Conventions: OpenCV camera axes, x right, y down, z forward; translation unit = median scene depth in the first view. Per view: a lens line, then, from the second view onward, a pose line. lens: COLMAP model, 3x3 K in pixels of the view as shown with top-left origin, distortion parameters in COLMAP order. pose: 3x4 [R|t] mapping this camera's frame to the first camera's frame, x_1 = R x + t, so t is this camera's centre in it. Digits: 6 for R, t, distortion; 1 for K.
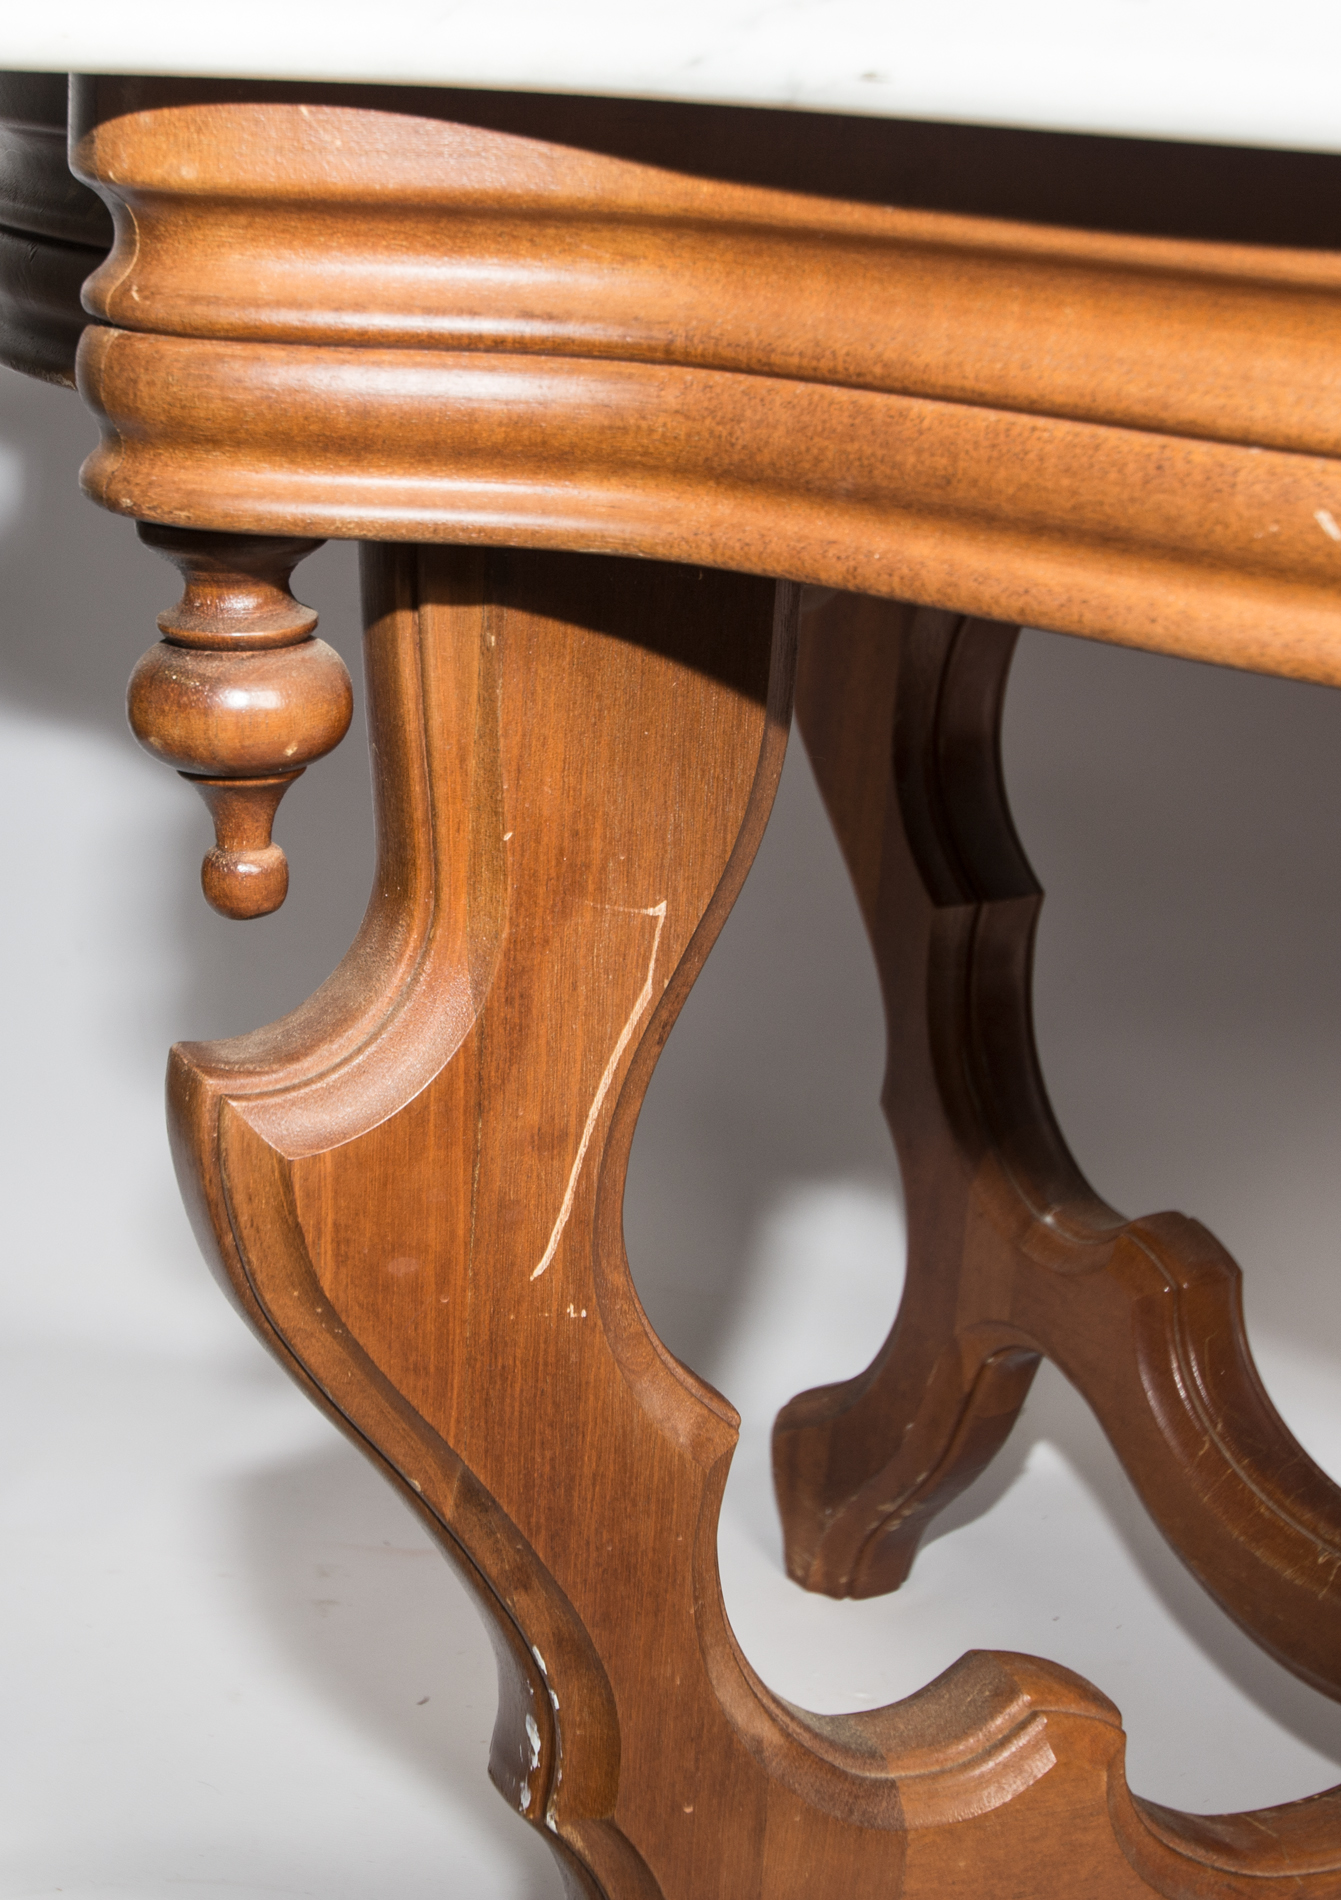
lens RADIAL K [[2855.5, 0, 655.7], [0, 2855.5, 940.0], [0, 0, 1]] dist [-0.061134, 0.000000]
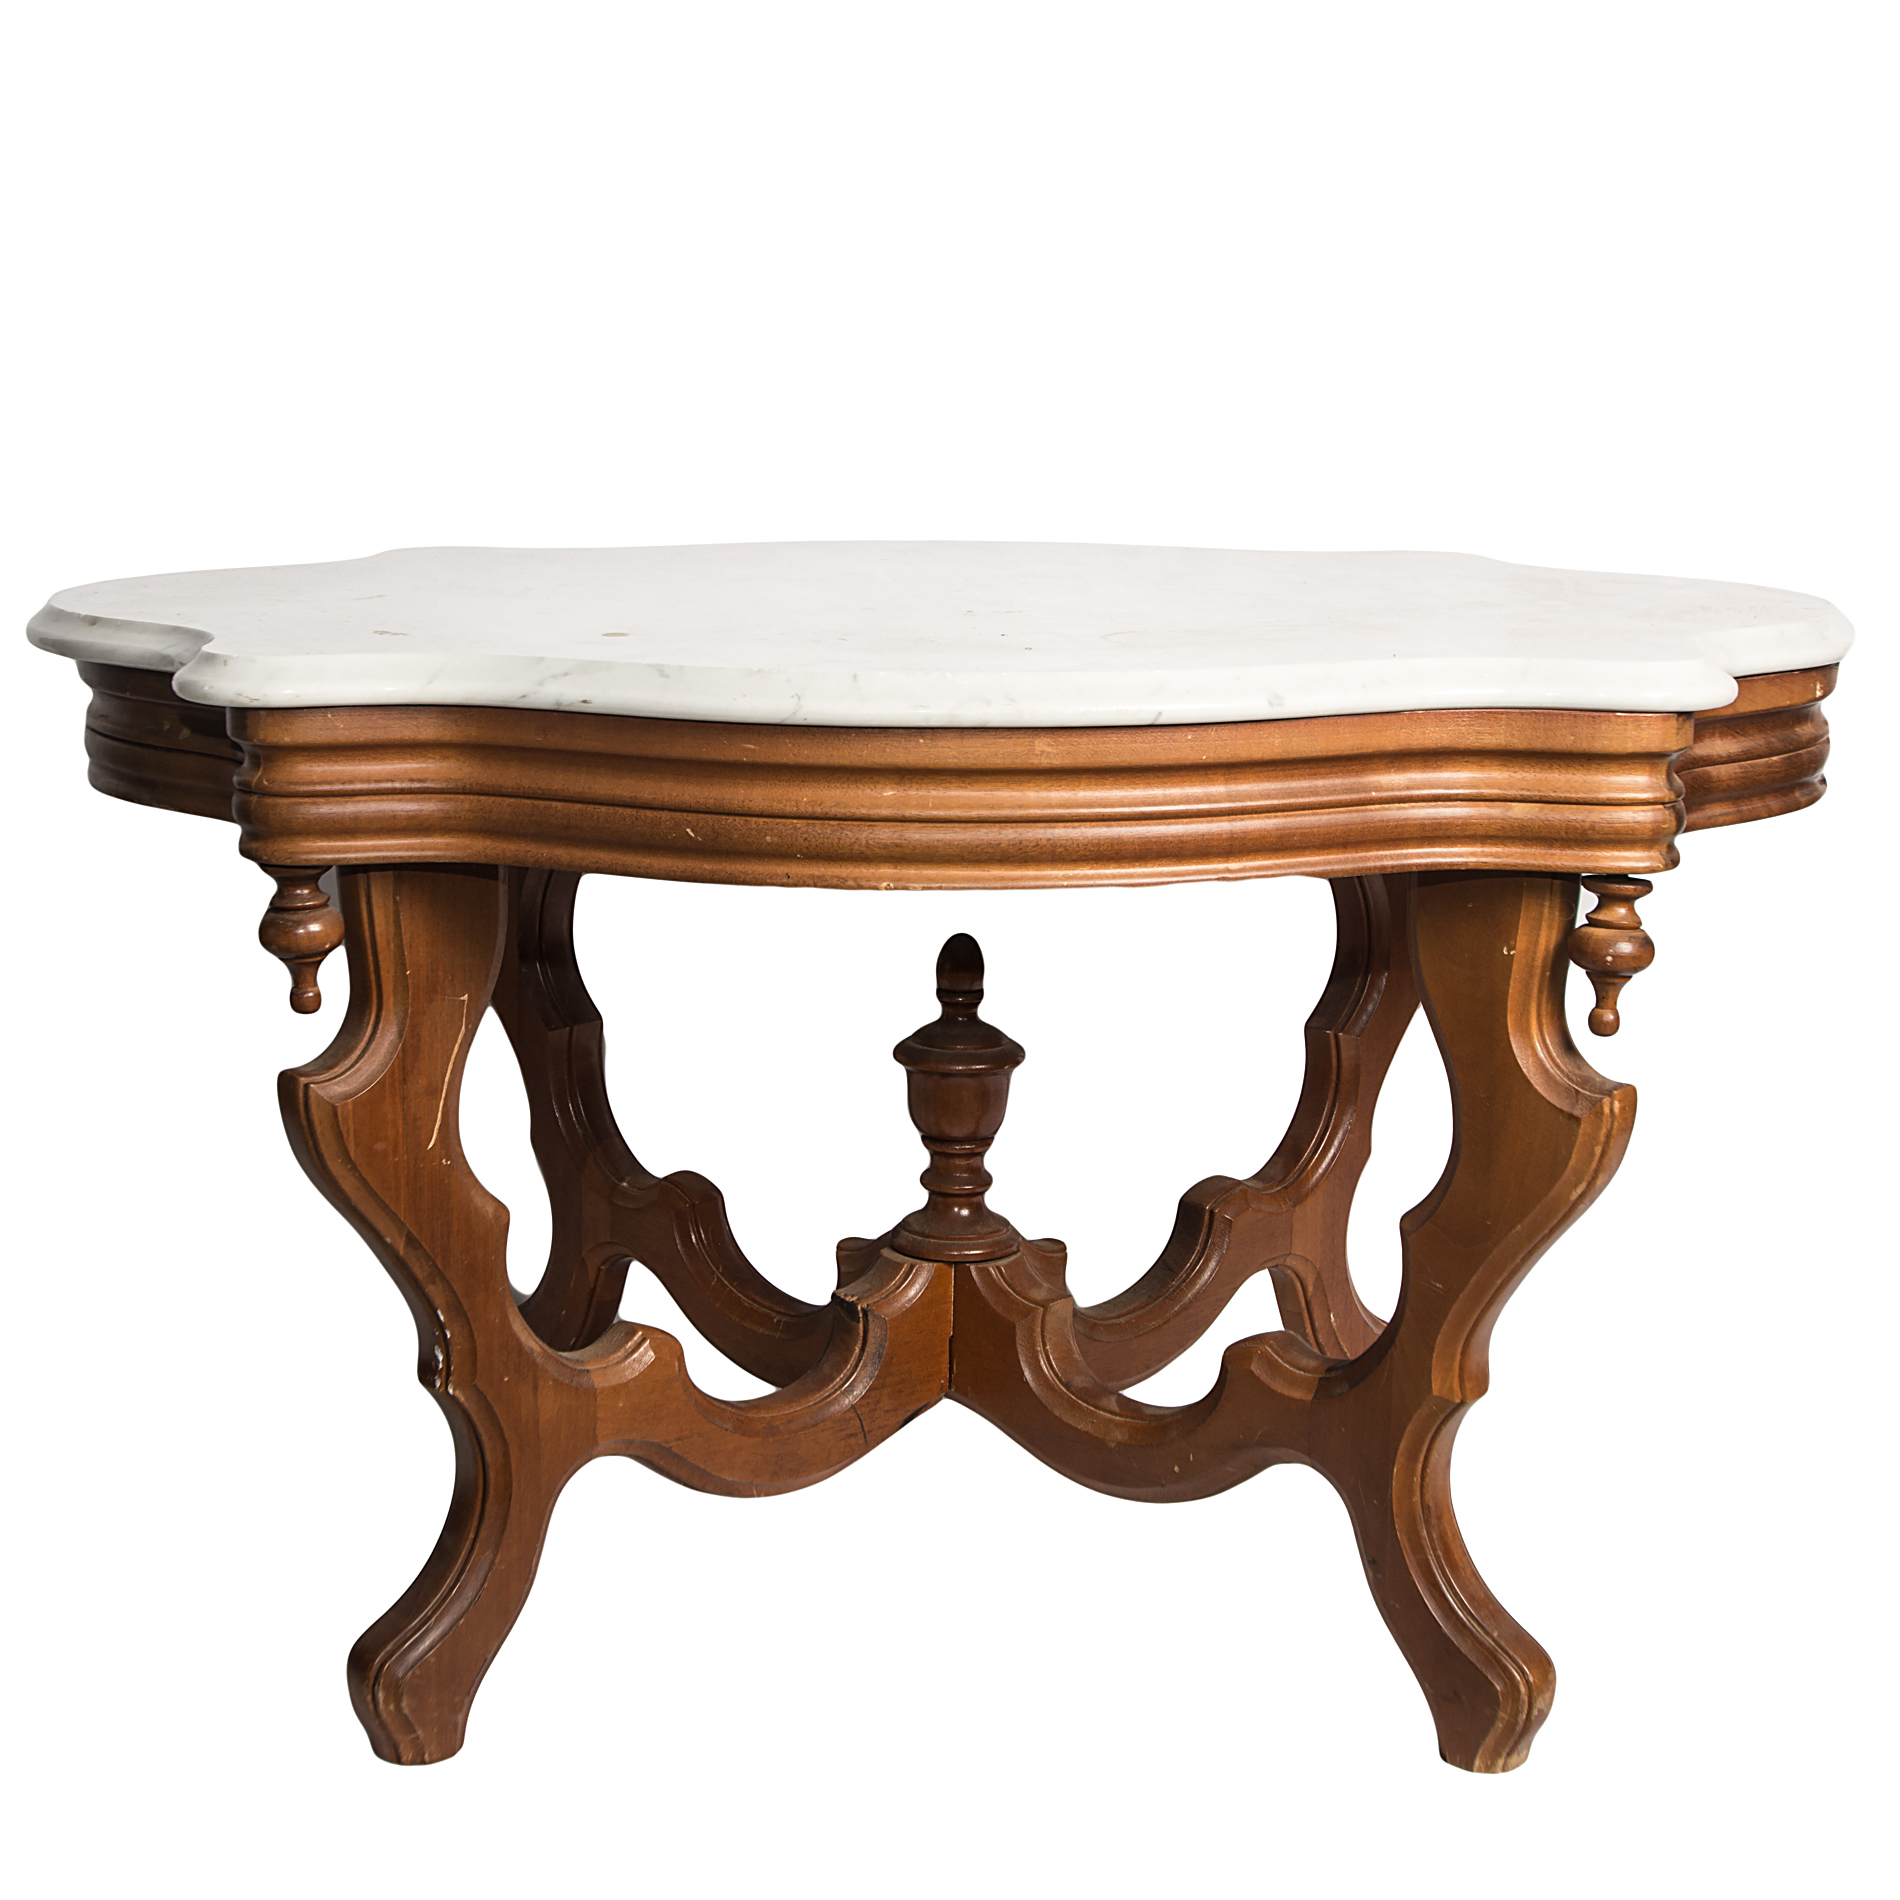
lens RADIAL K [[3075.8, 0, 950.6], [0, 3075.8, 962.4], [0, 0, 1]] dist [-0.257625, 0.000000]
pose [[0.960916, -0.089916, 0.261830, -0.295056], [0.113164, 0.990735, -0.075081, 0.213083], [-0.252653, 0.101777, 0.962189, -1.753966]]
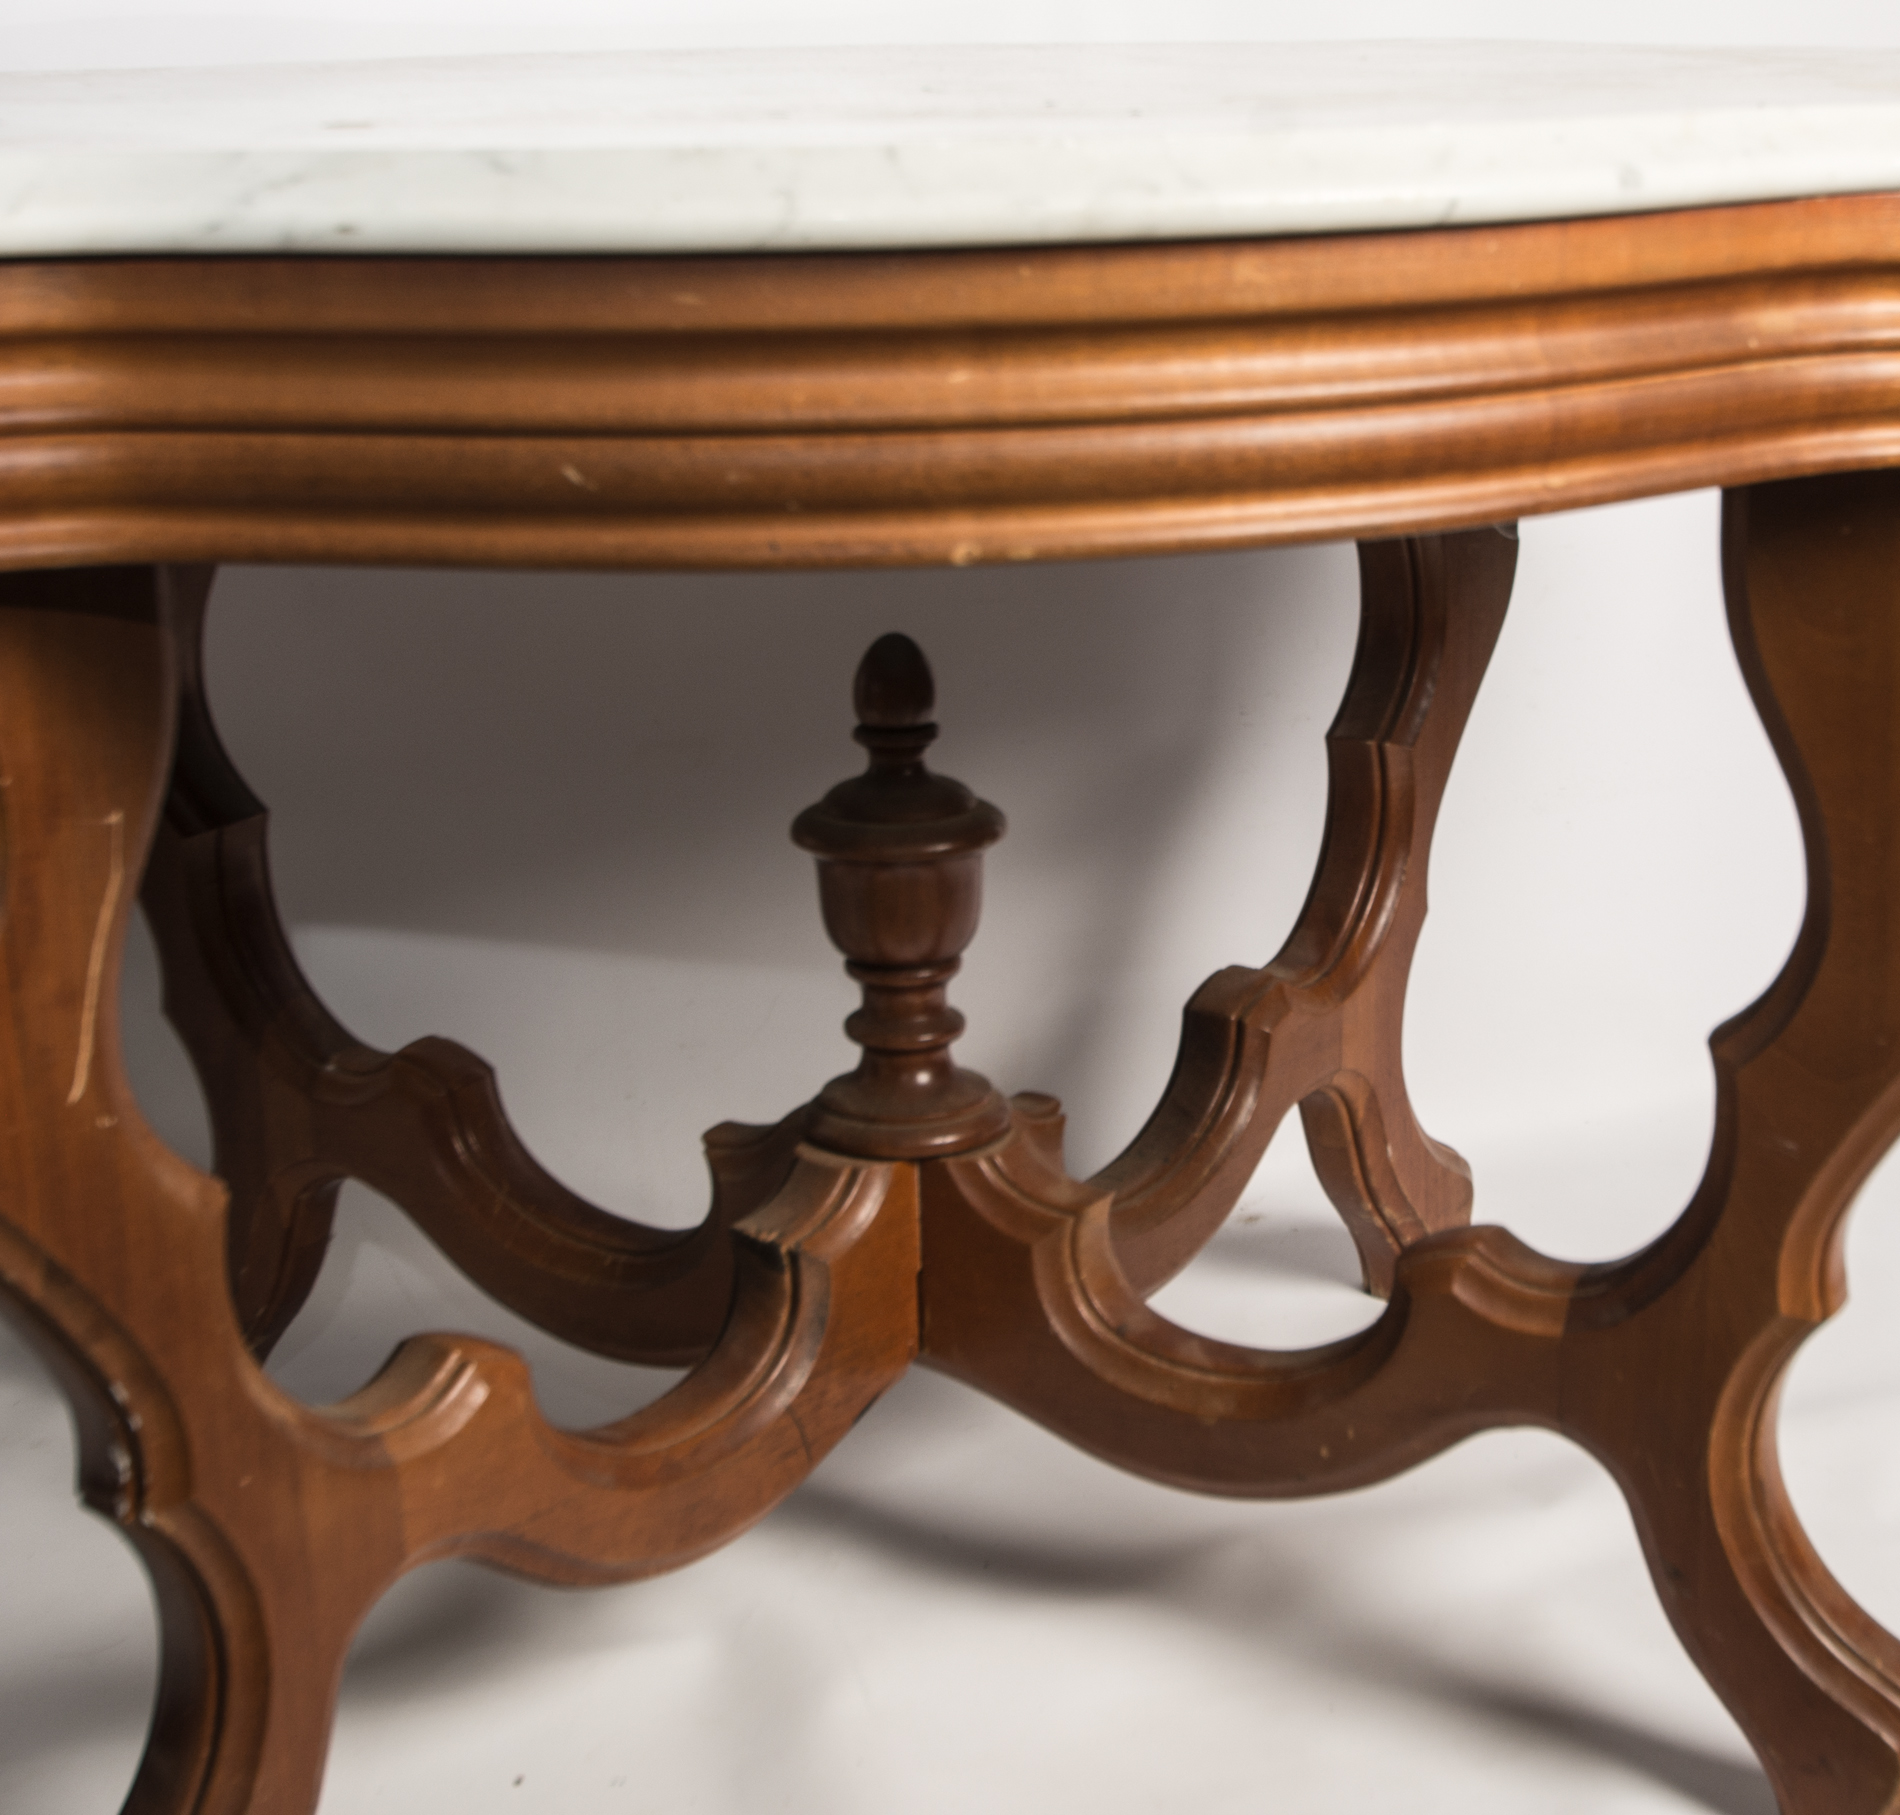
lens RADIAL K [[3011.6, 0, 1191.4], [0, 3011.6, 867.0], [0, 0, 1]] dist [-0.116566, 0.000000]
pose [[0.850143, -0.190528, 0.490873, -0.264967], [0.197217, 0.979597, 0.038662, 0.060074], [-0.488224, 0.063941, 0.870373, -0.507133]]
